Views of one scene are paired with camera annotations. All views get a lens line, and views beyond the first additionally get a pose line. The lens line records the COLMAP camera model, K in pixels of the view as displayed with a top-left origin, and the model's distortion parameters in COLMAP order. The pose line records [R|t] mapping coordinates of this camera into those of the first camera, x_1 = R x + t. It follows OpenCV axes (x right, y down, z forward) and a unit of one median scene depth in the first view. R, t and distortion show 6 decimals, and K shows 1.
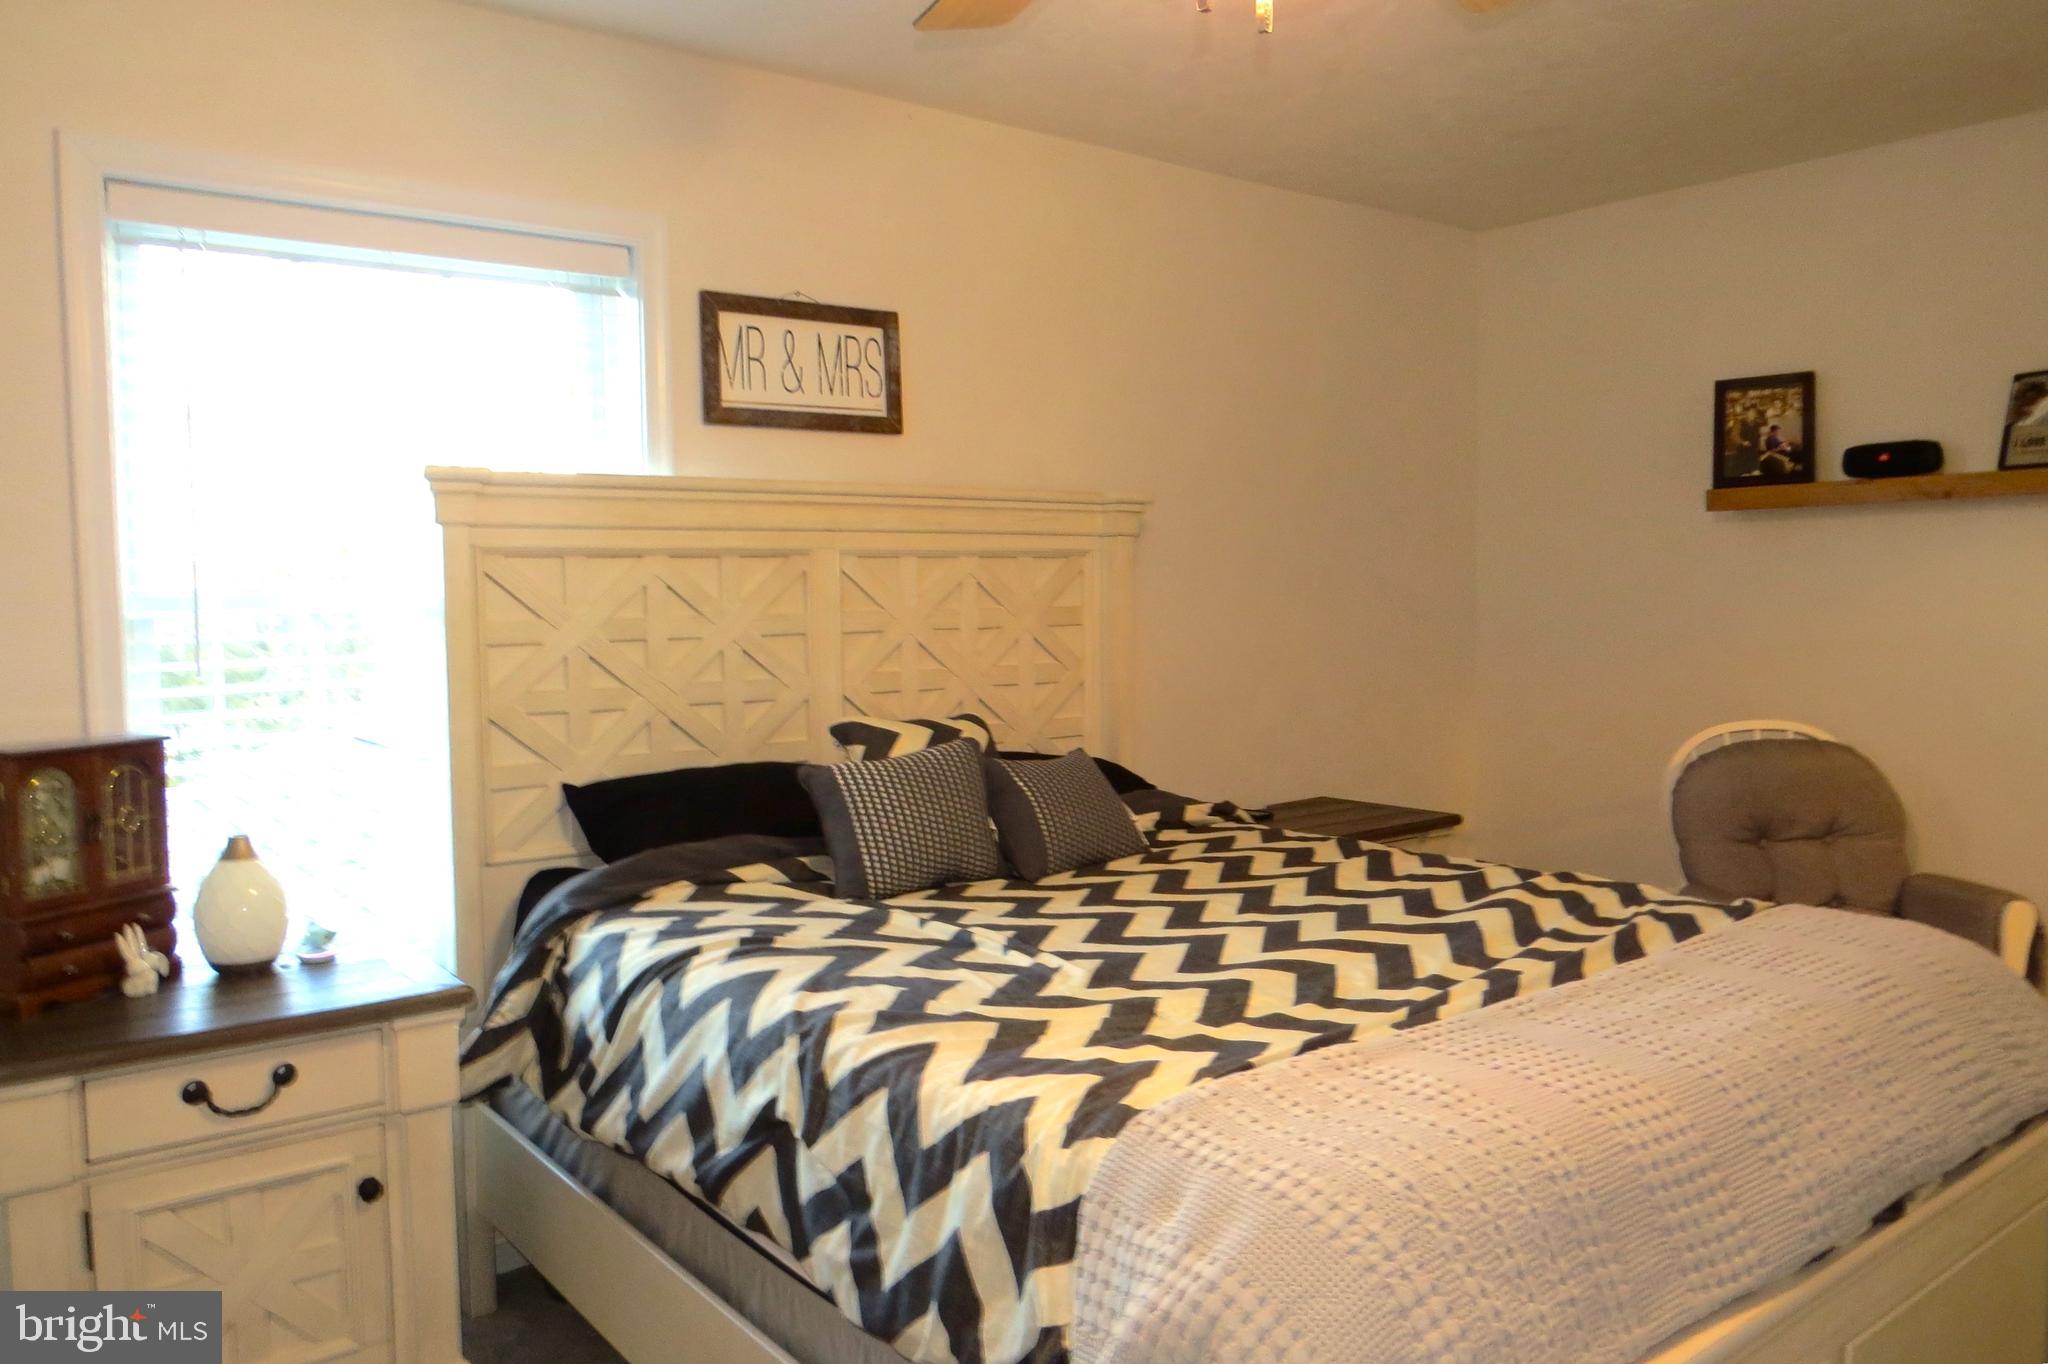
lens RADIAL K [[1550.1, 0, 1017.3], [0, 1550.1, 668.2], [0, 0, 1]] dist [-0.024312, 0.006662]
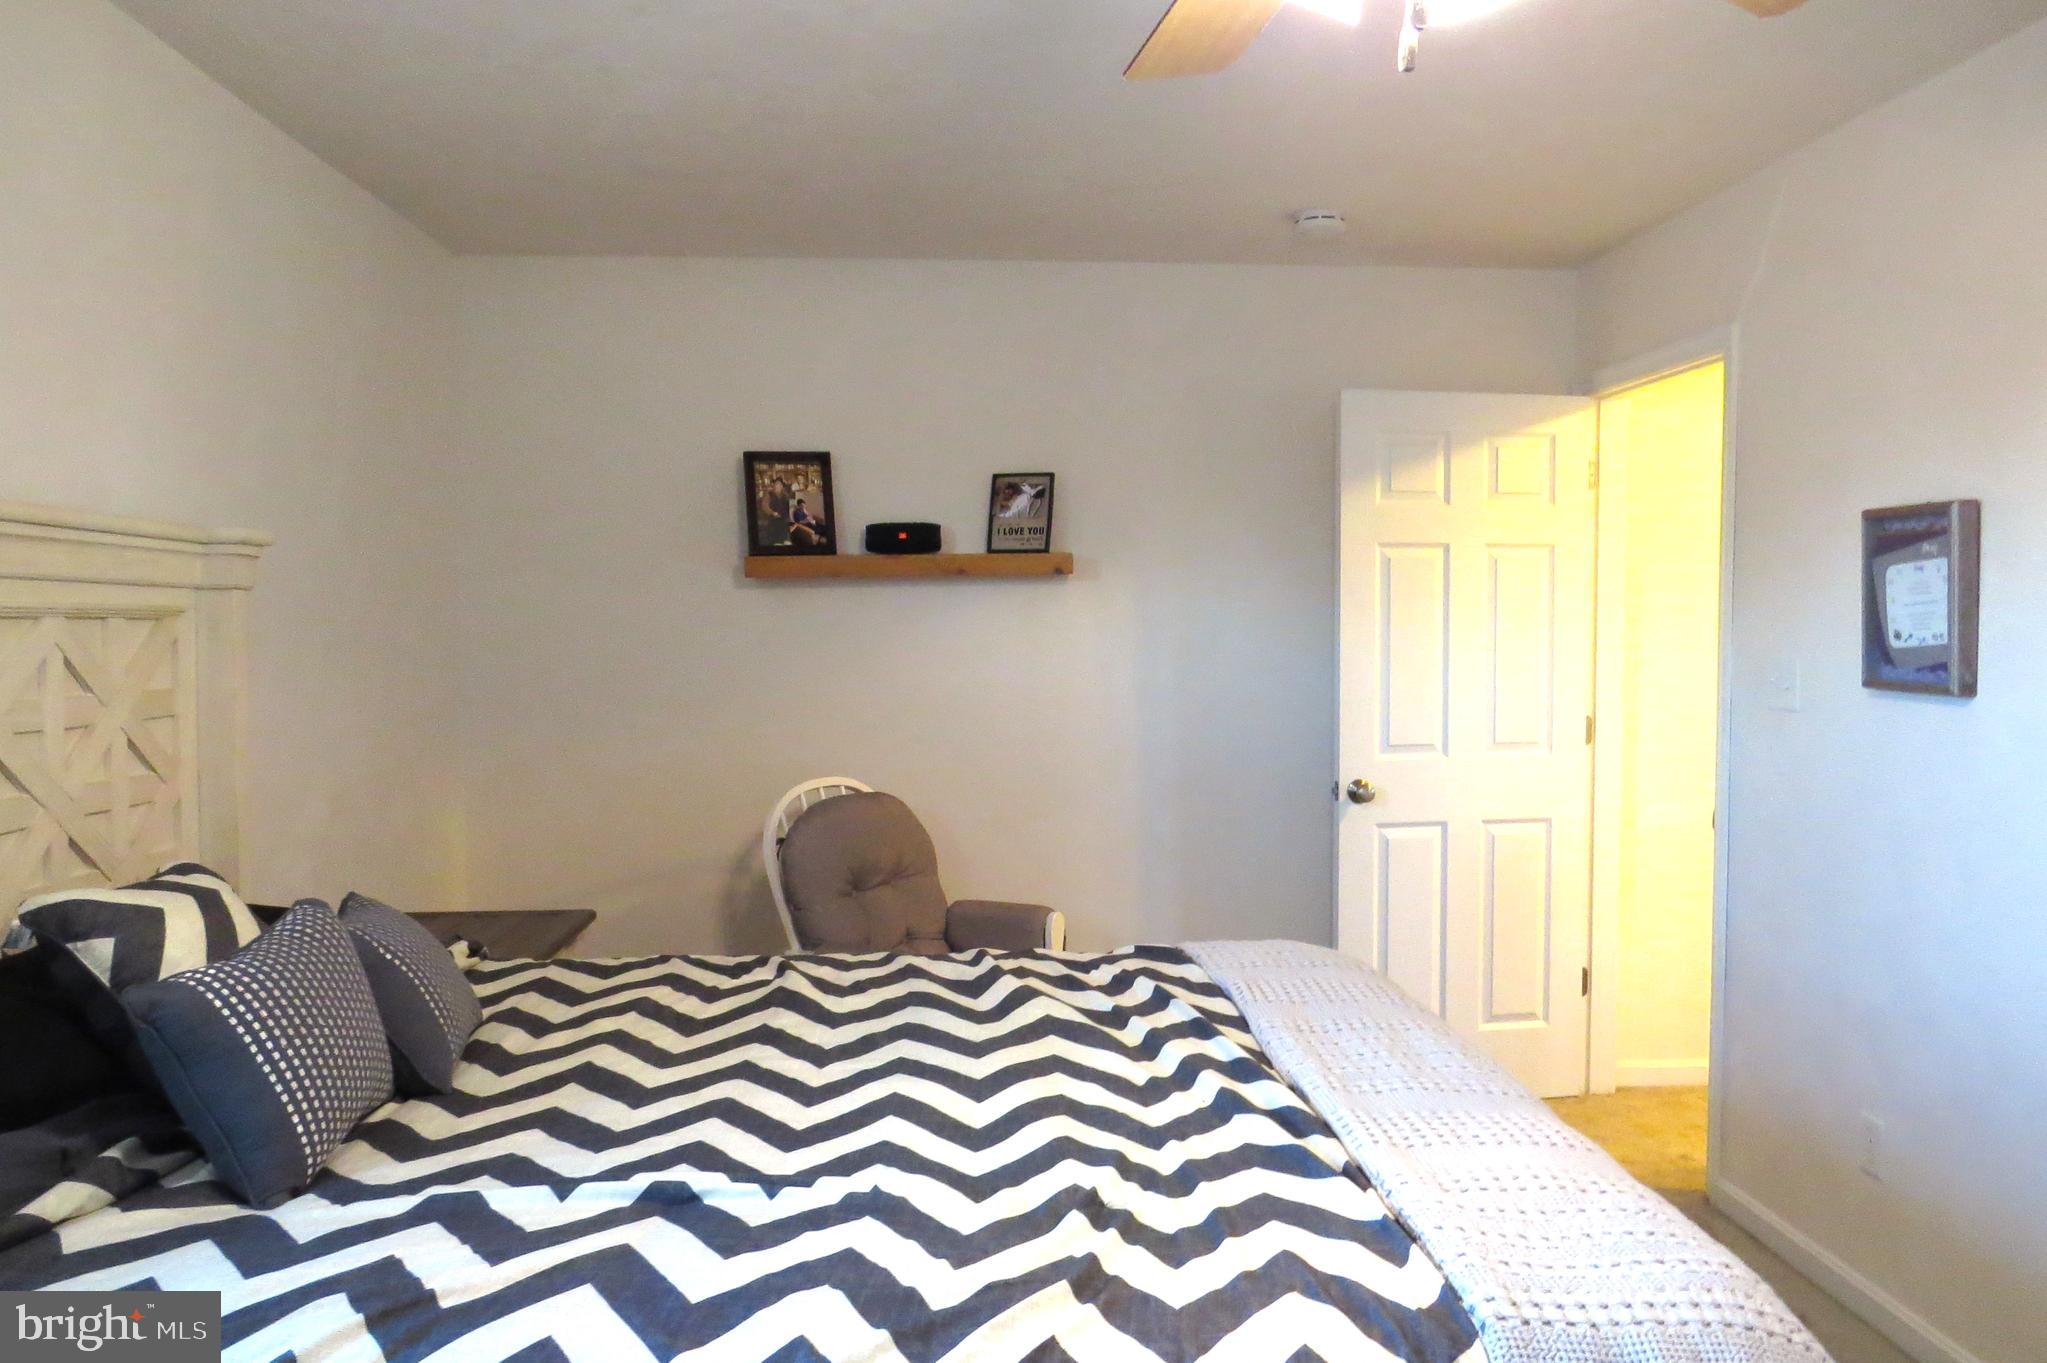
lens RADIAL K [[1523.3, 0, 1031.5], [0, 1523.3, 677.9], [0, 0, 1]] dist [-0.027662, -0.002174]
pose [[0.555033, -0.021832, 0.831542, -0.307641], [0.042608, 0.999089, -0.002209, -0.027038], [-0.830736, 0.036657, 0.555458, 0.305831]]
